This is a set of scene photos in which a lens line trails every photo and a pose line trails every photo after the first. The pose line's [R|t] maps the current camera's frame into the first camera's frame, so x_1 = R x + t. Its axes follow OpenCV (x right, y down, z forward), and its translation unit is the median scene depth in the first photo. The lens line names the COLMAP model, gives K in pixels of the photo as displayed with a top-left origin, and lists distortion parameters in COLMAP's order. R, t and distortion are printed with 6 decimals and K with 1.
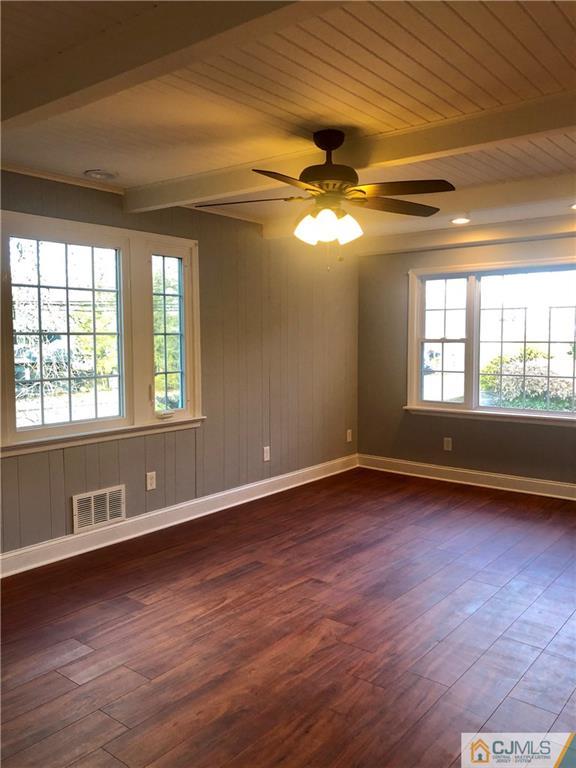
lens RADIAL K [[631.1, 0, 290.7], [0, 631.1, 381.9], [0, 0, 1]] dist [0.032350, -0.051588]
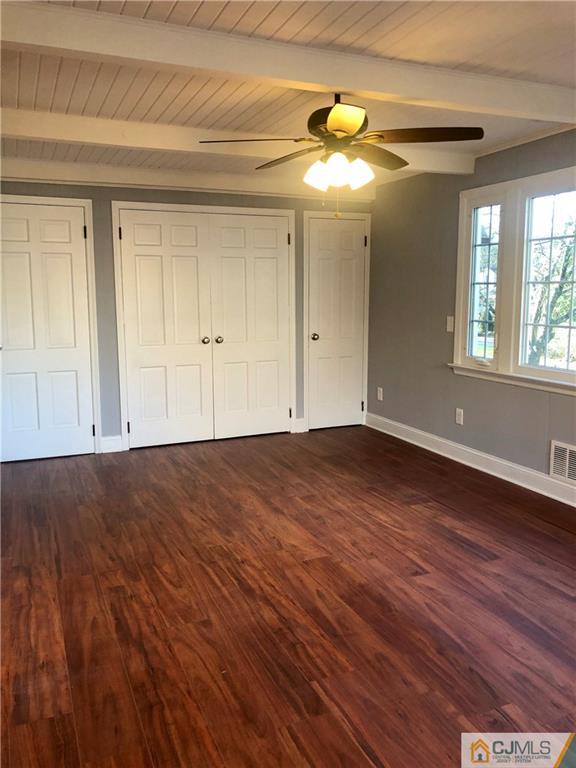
lens RADIAL K [[631.1, 0, 290.7], [0, 631.1, 384.8], [0, 0, 1]] dist [0.032350, -0.051588]
pose [[-0.473723, 0.134460, -0.870349, 0.890244], [-0.060387, 0.980990, 0.184421, -0.088761], [0.878601, 0.139922, -0.456598, 1.280050]]
